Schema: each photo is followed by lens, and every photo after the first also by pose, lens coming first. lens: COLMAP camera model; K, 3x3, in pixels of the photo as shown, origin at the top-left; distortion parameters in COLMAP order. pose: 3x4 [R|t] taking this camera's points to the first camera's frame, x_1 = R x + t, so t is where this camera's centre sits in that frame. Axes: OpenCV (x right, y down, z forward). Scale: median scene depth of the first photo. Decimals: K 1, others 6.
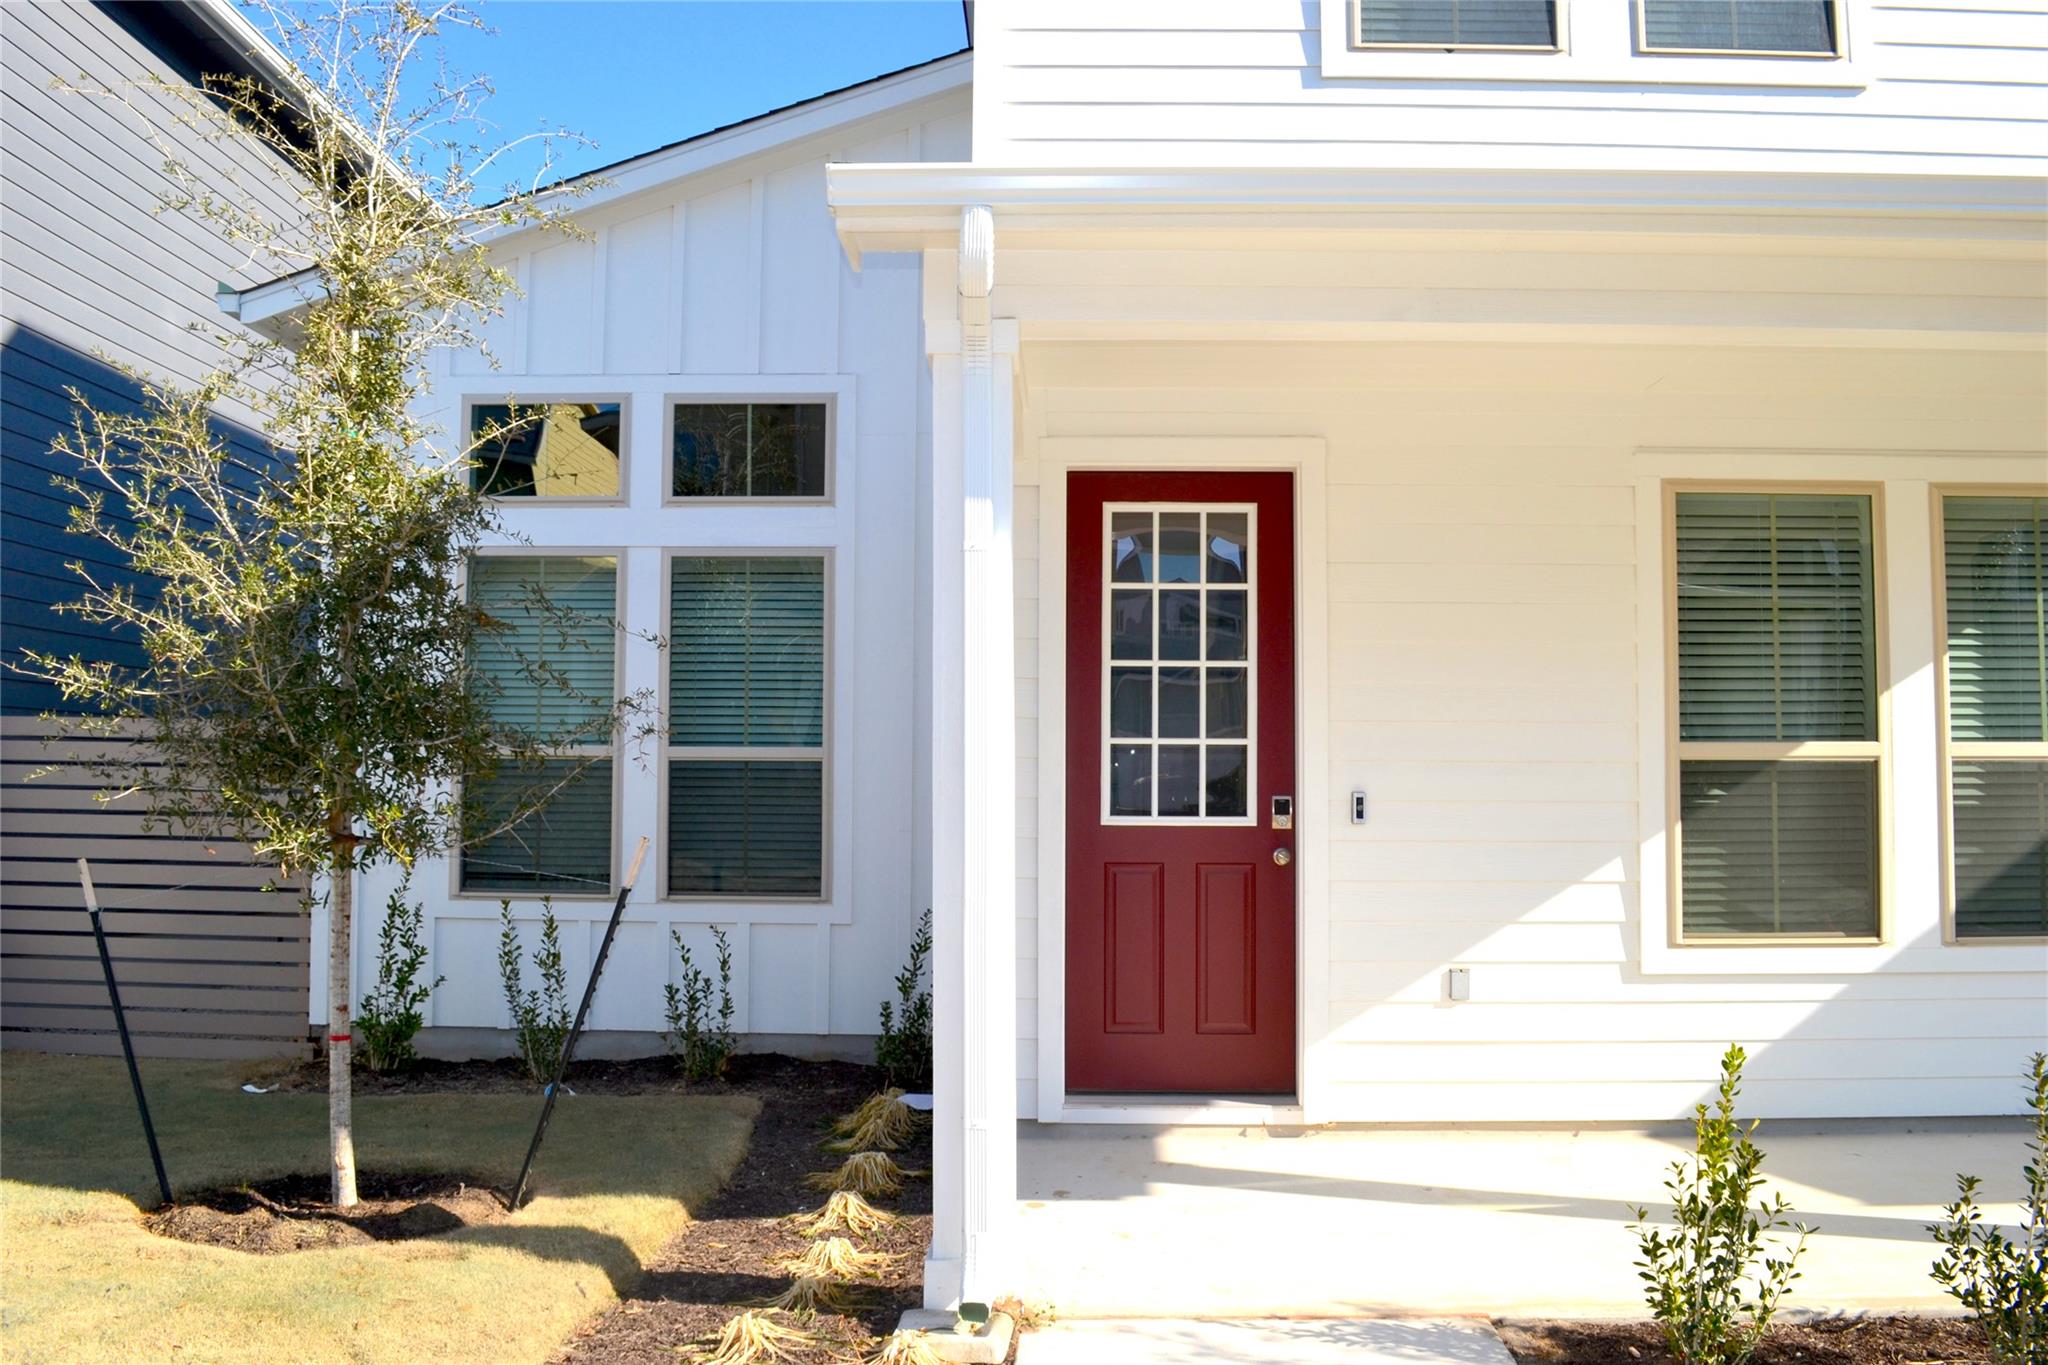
lens RADIAL K [[1652.1, 0, 1030.3], [0, 1652.1, 680.8], [0, 0, 1]] dist [-0.076938, -0.006762]
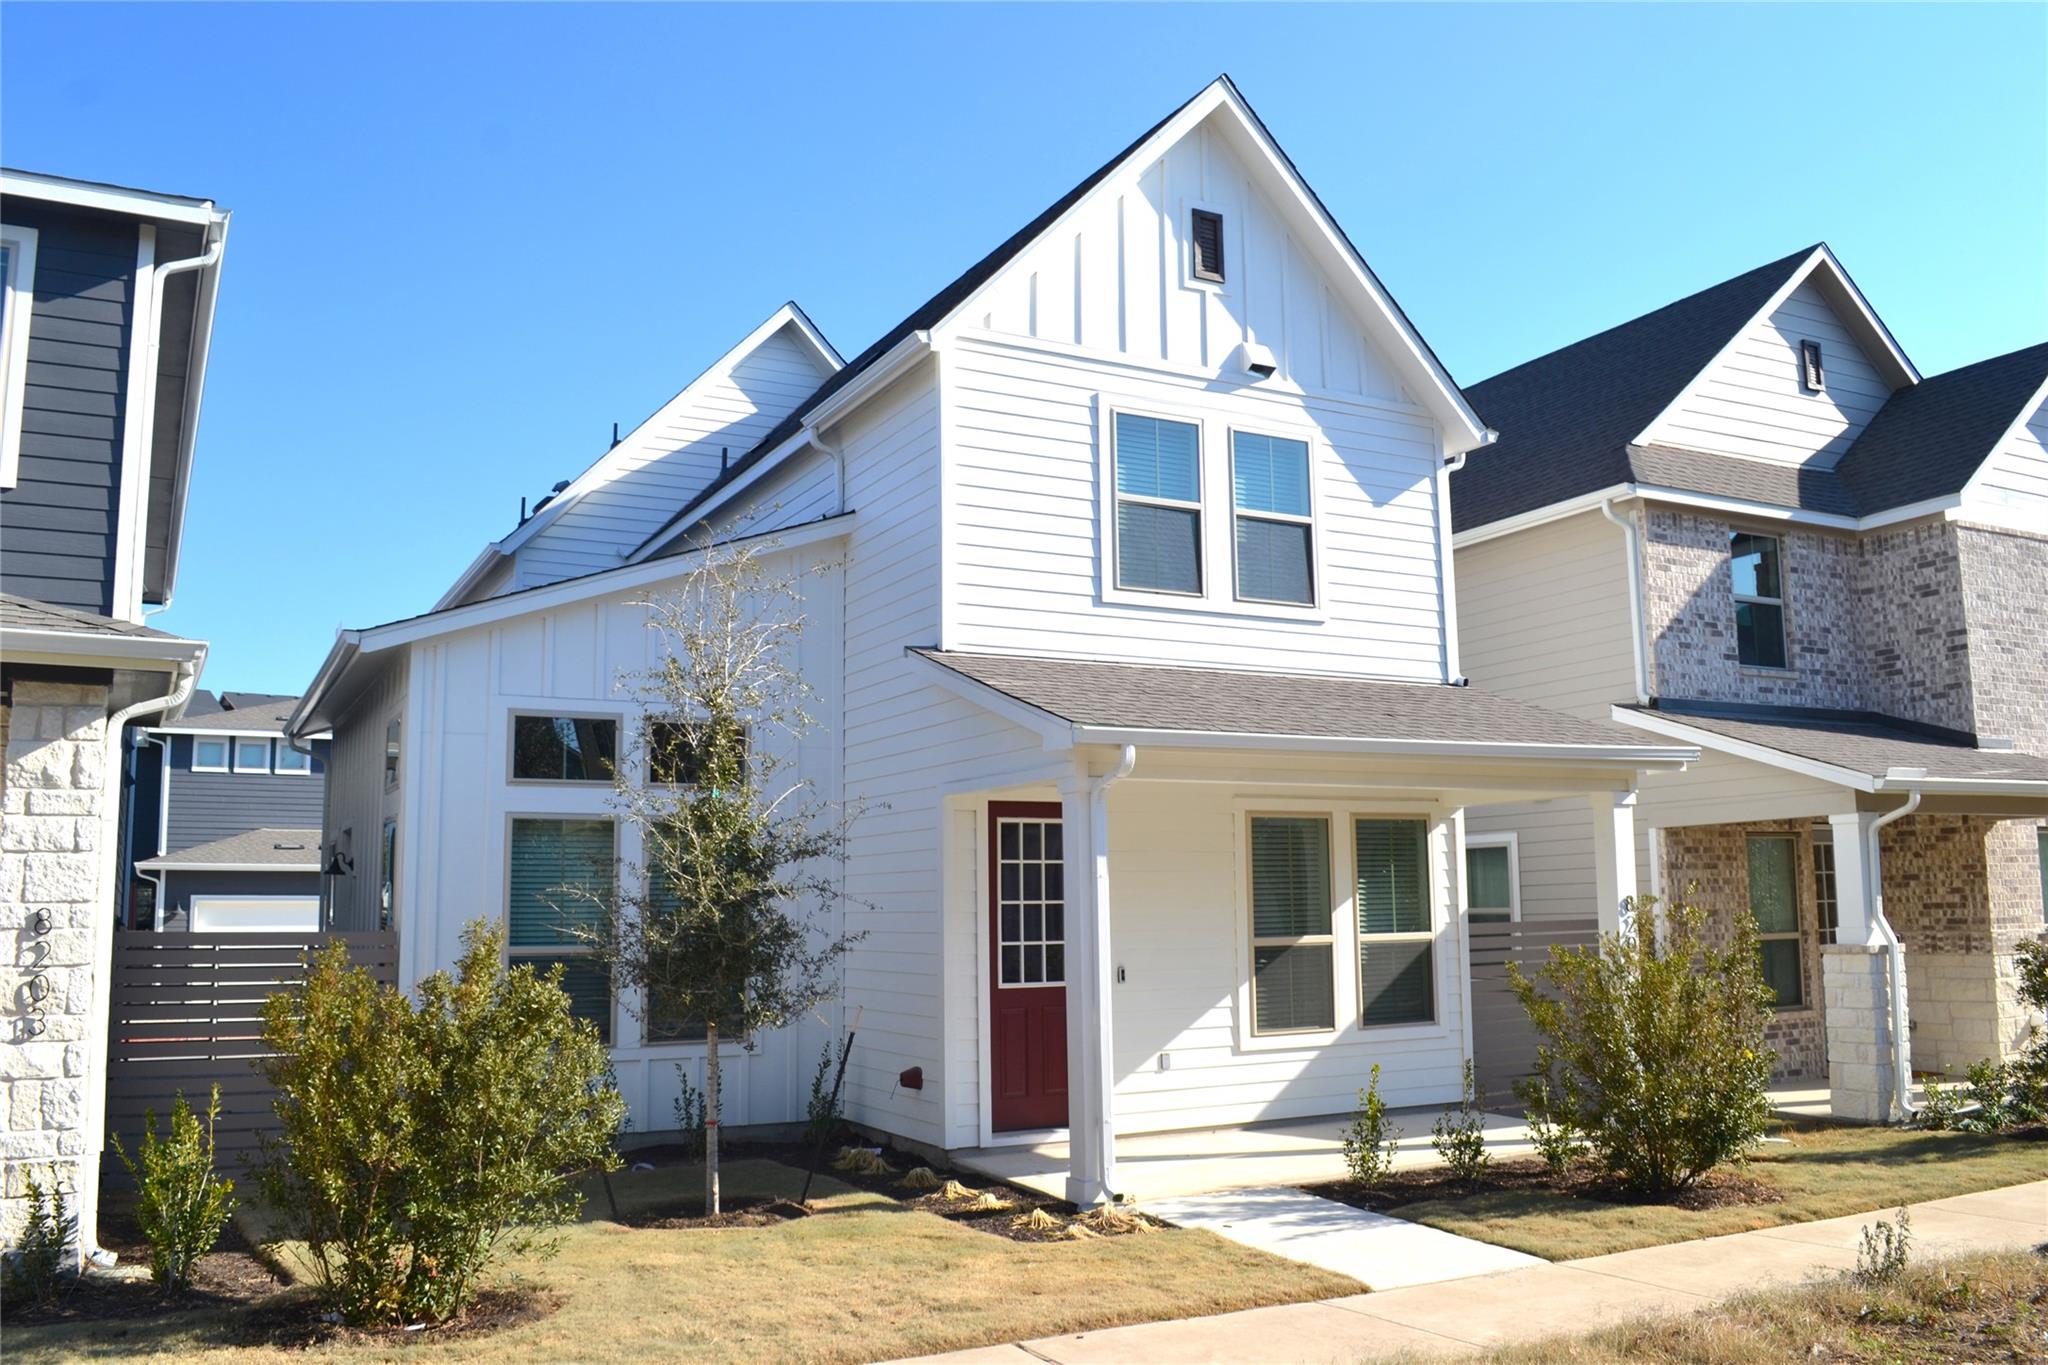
lens RADIAL K [[1652.1, 0, 1037.5], [0, 1652.1, 690.2], [0, 0, 1]] dist [-0.076938, -0.006762]
pose [[0.870373, 0.047305, 0.490116, -0.871869], [-0.010891, 0.996980, -0.076886, -0.110740], [-0.492273, 0.061582, 0.868260, -0.696282]]
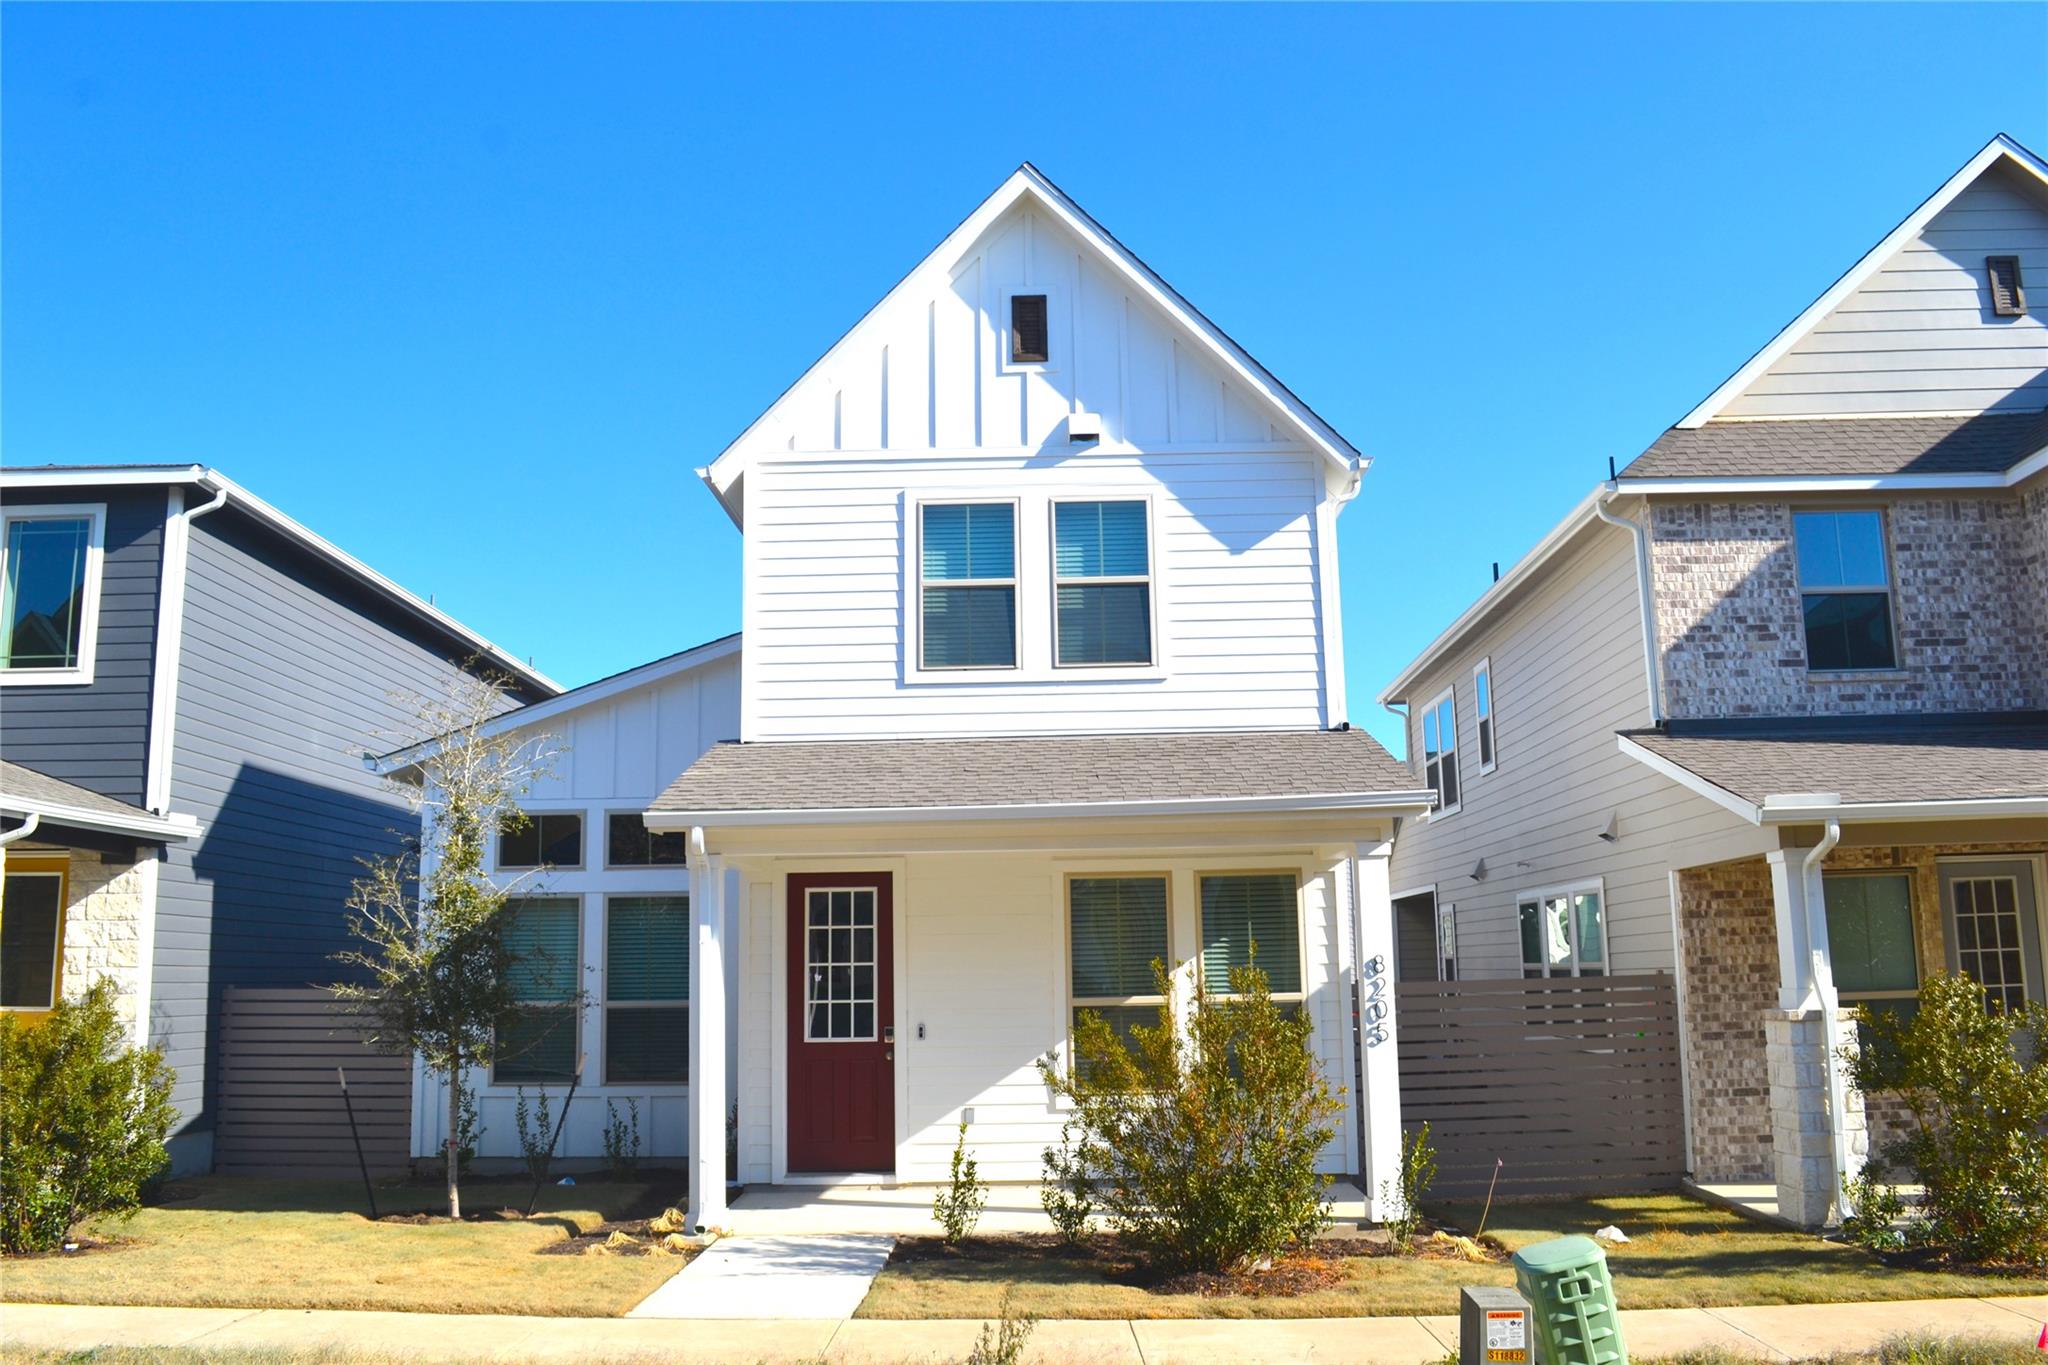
lens RADIAL K [[1652.1, 0, 1033.2], [0, 1652.1, 683.2], [0, 0, 1]] dist [-0.076938, -0.006762]
pose [[0.999693, -0.022927, 0.009431, 0.329453], [0.023844, 0.993352, -0.112621, -0.126308], [-0.006786, 0.112812, 0.993593, -1.152221]]
